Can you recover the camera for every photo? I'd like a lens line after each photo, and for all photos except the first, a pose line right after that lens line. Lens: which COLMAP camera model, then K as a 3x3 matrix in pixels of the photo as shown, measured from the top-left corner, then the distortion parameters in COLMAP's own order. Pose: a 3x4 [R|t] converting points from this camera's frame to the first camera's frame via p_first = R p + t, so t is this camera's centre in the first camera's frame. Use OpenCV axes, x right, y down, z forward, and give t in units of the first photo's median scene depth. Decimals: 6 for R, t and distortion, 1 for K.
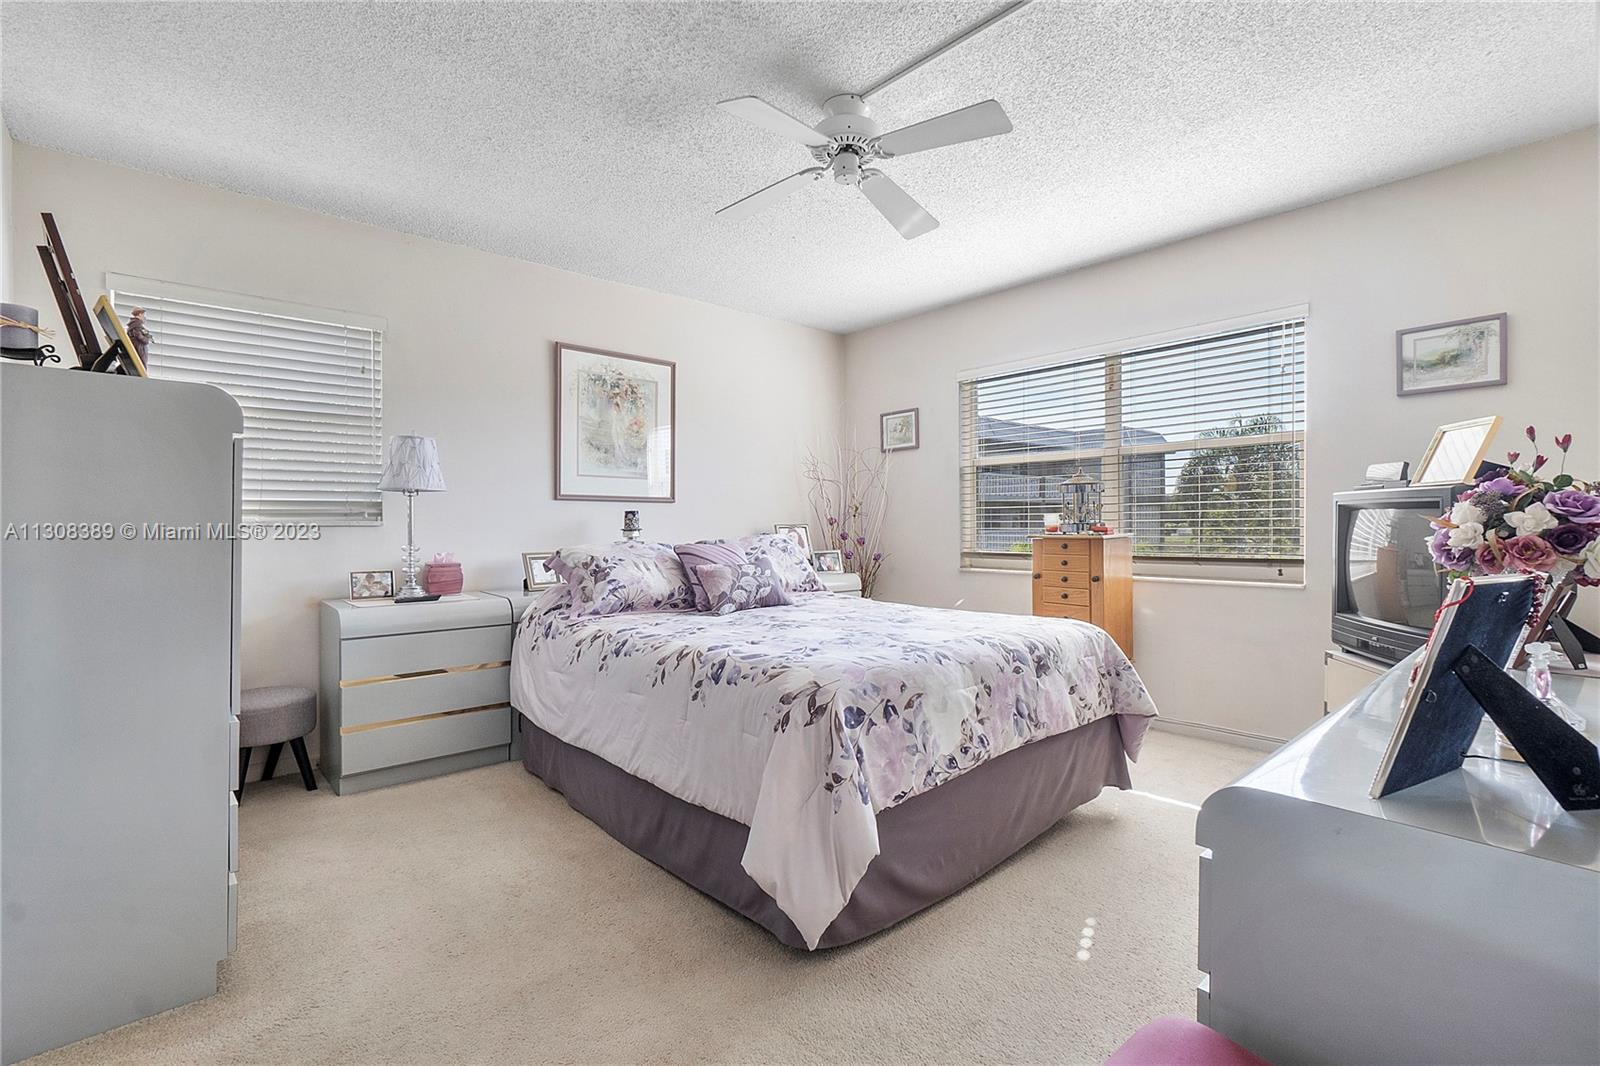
lens RADIAL K [[726.1, 0, 784.5], [0, 726.1, 532.2], [0, 0, 1]] dist [-0.005336, 0.001678]
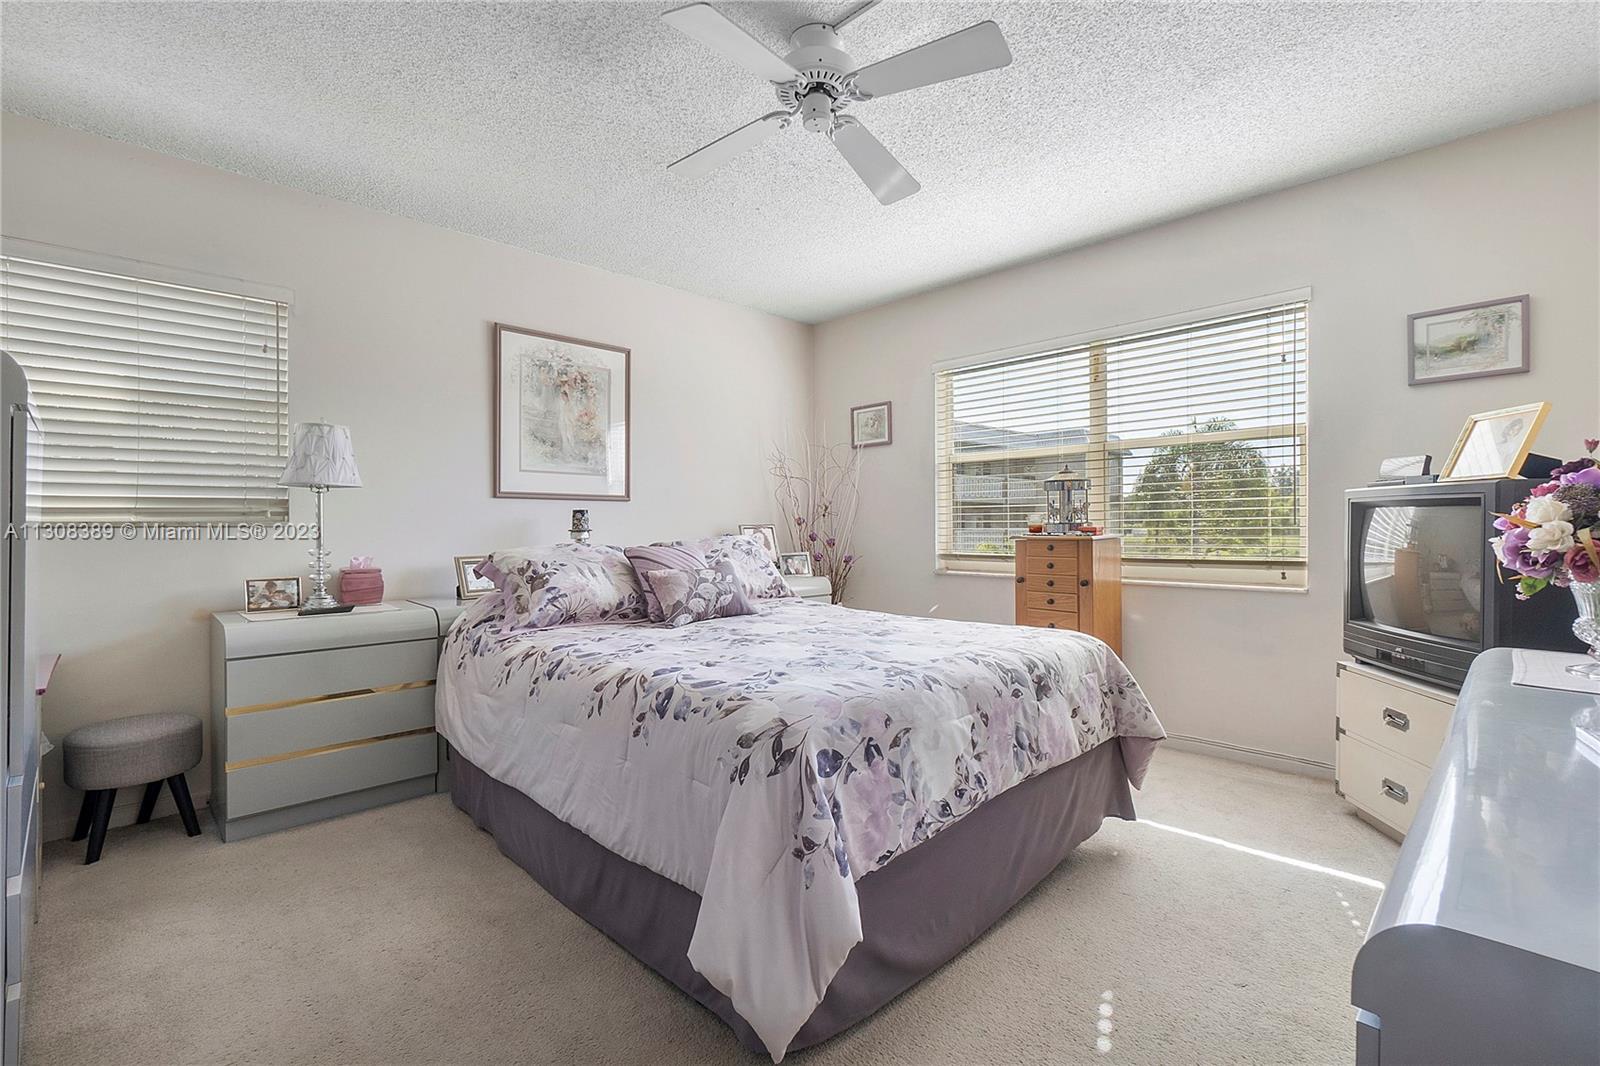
lens RADIAL K [[726.1, 0, 799.1], [0, 726.1, 529.9], [0, 0, 1]] dist [-0.005336, 0.001678]
pose [[0.997907, -0.001517, 0.064646, 0.006798], [0.001749, 0.999992, -0.003535, -0.001064], [-0.064640, 0.003641, 0.997902, 0.125821]]
